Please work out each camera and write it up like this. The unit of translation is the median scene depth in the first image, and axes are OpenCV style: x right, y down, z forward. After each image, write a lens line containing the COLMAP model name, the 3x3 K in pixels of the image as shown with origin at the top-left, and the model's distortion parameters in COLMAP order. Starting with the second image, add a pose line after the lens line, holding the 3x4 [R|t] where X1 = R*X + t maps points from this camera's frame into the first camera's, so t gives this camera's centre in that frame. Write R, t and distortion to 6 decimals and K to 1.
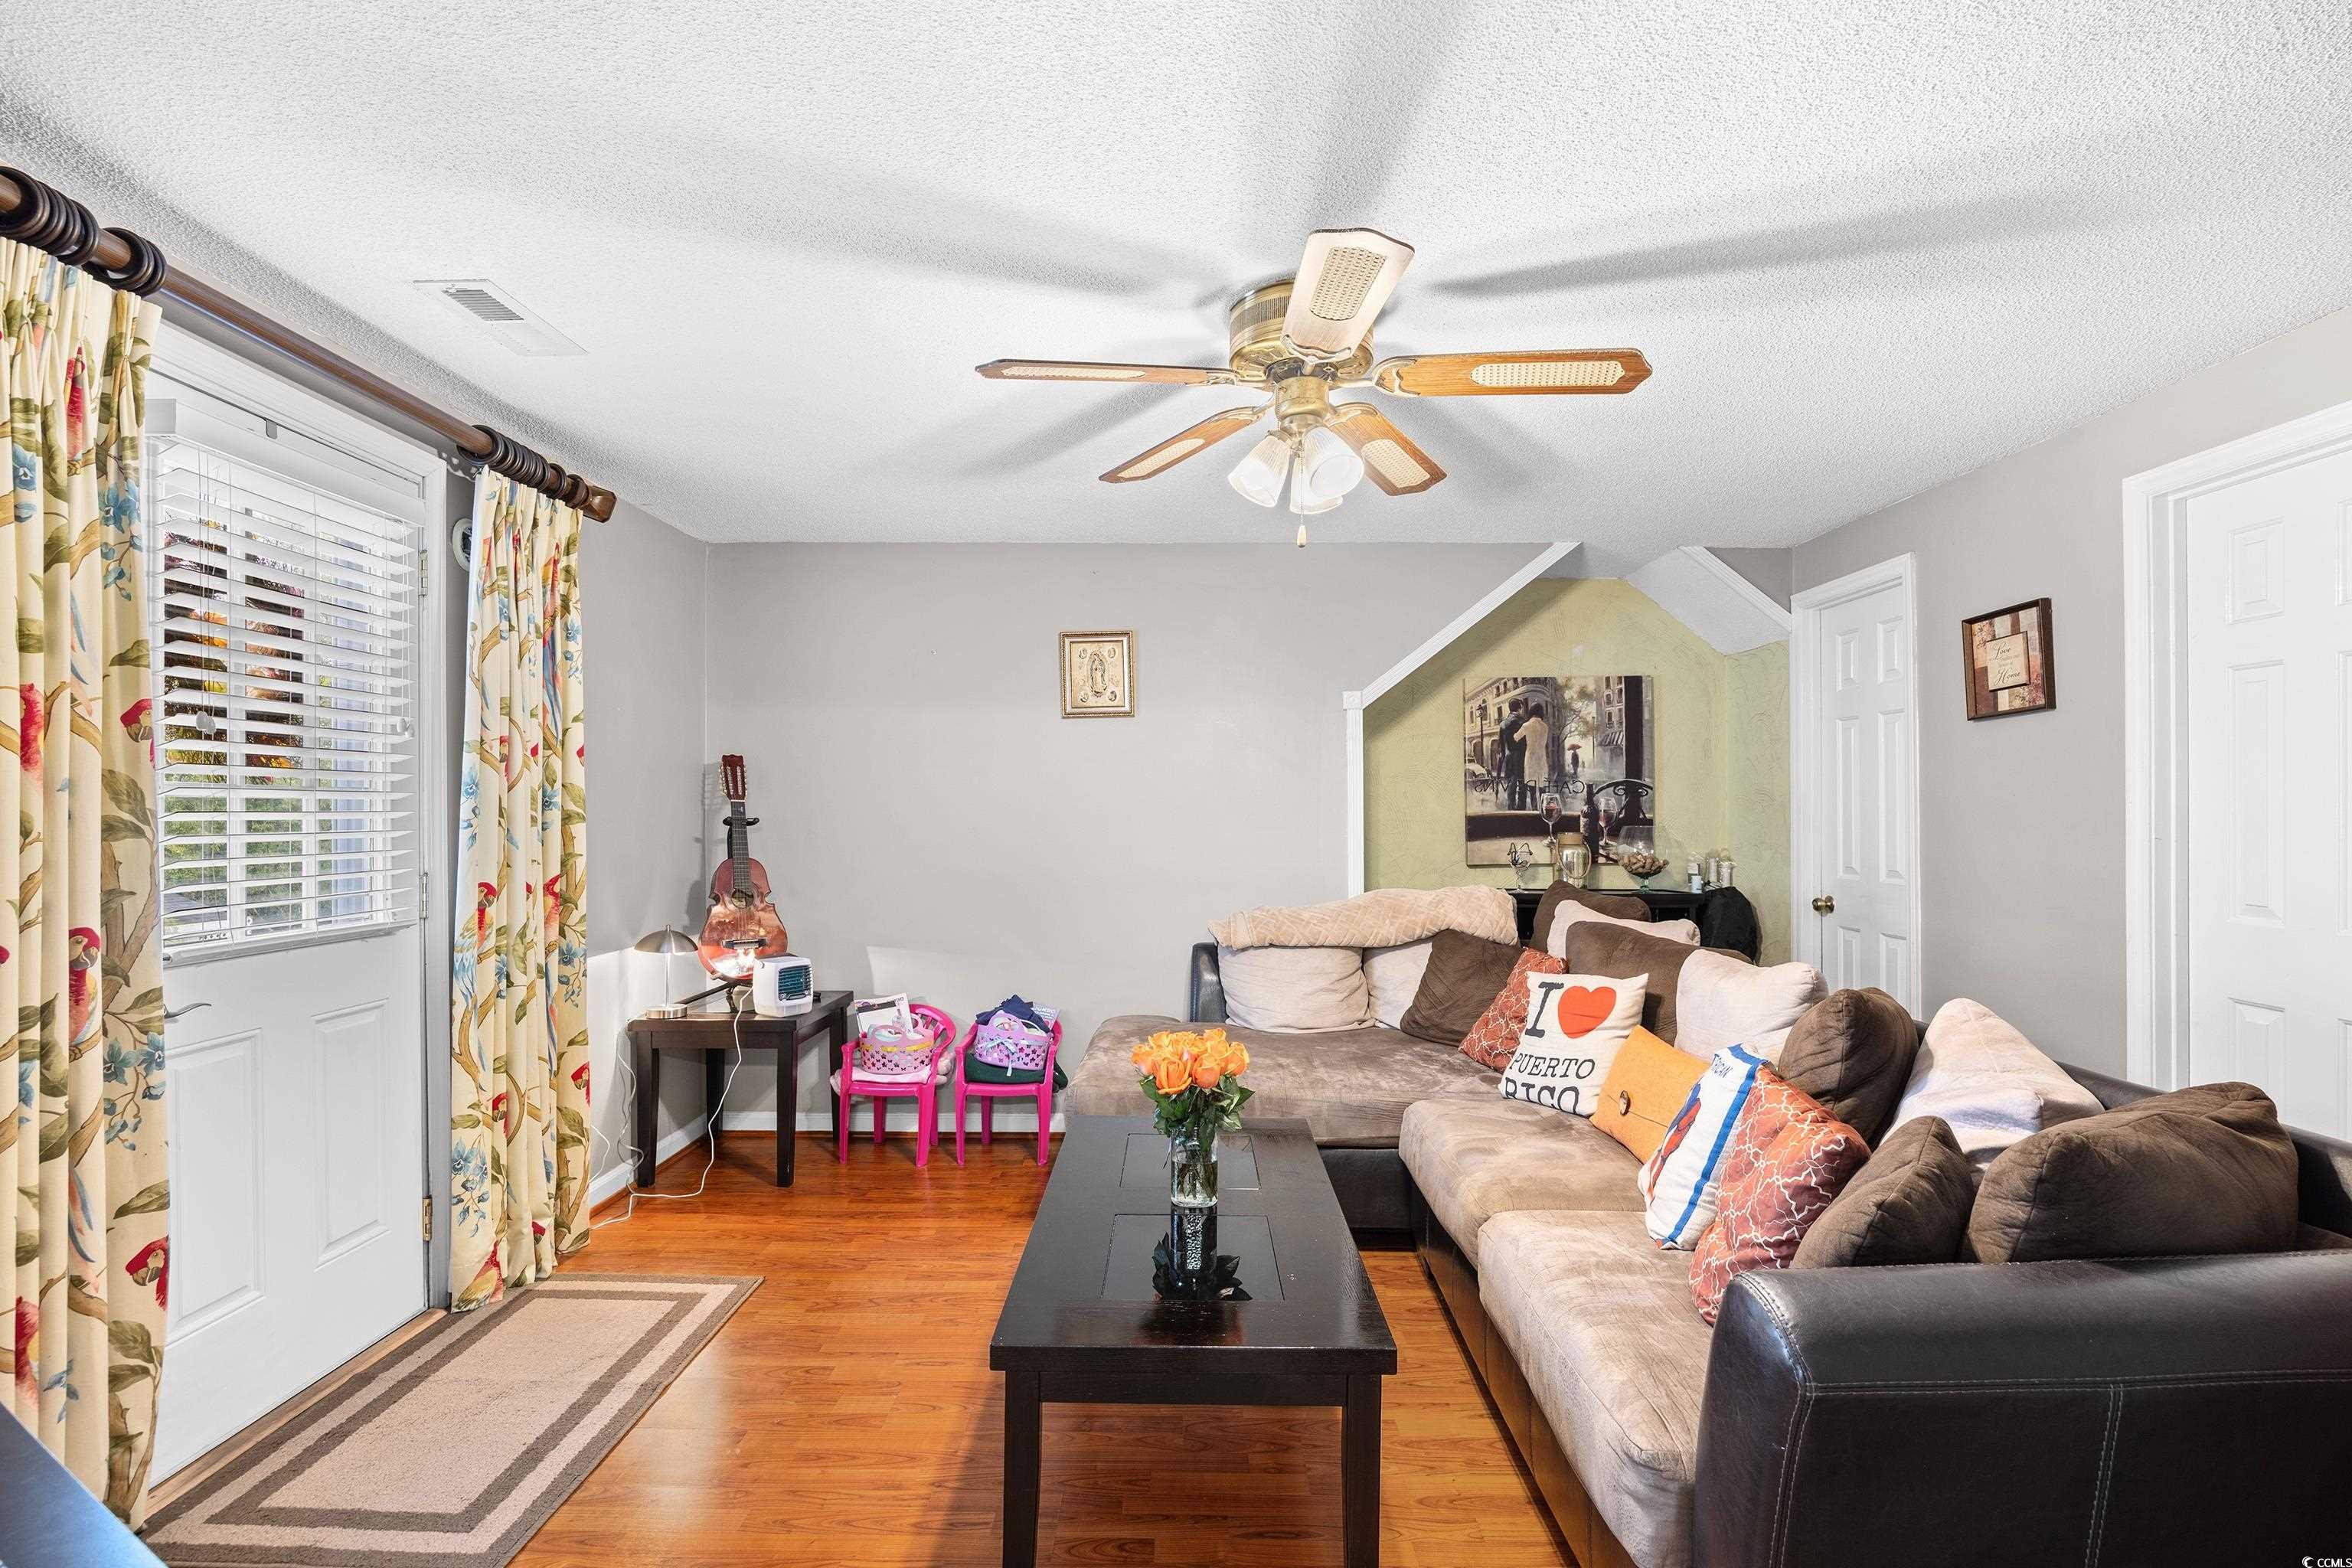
lens RADIAL K [[1081.1, 0, 1169.1], [0, 1081.1, 773.1], [0, 0, 1]] dist [-0.014194, -0.000074]
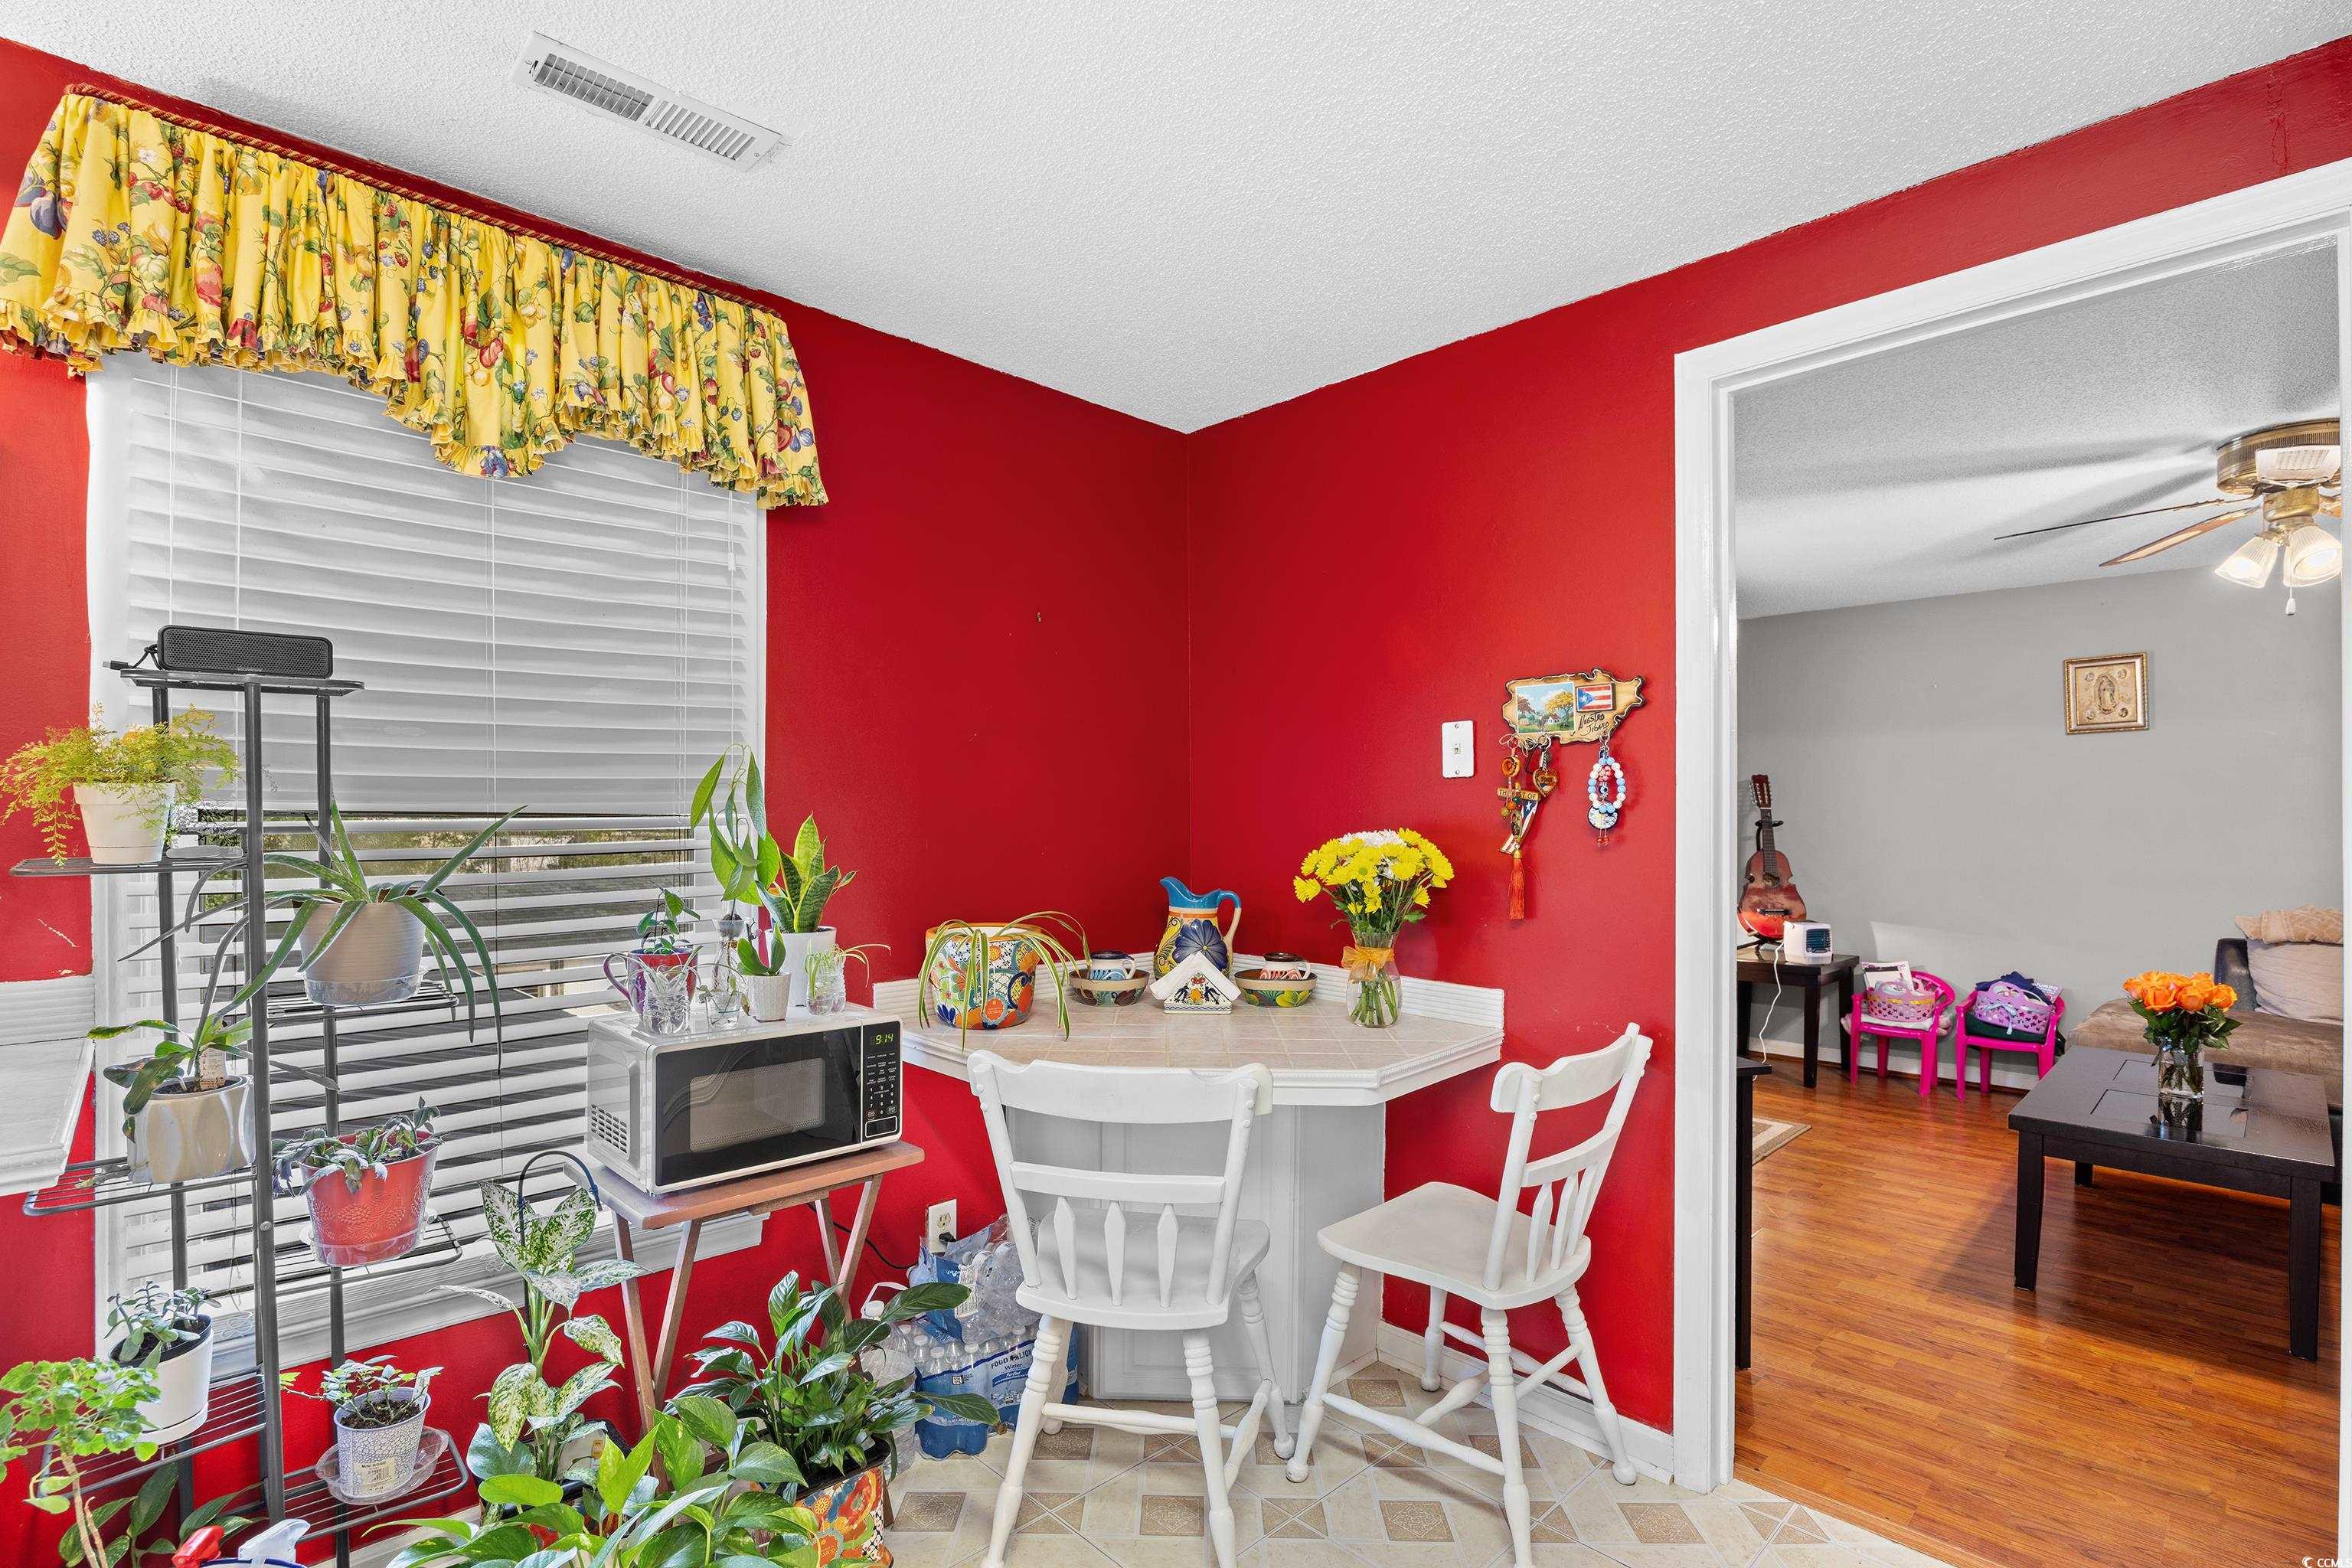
lens RADIAL K [[1127.5, 0, 1181.4], [0, 1127.5, 829.6], [0, 0, 1]] dist [-0.000910, -0.000689]
pose [[0.719037, 0.007705, -0.694929, 0.059852], [0.023212, 0.999114, 0.035094, -0.014565], [0.694584, -0.041364, 0.718222, -0.537336]]
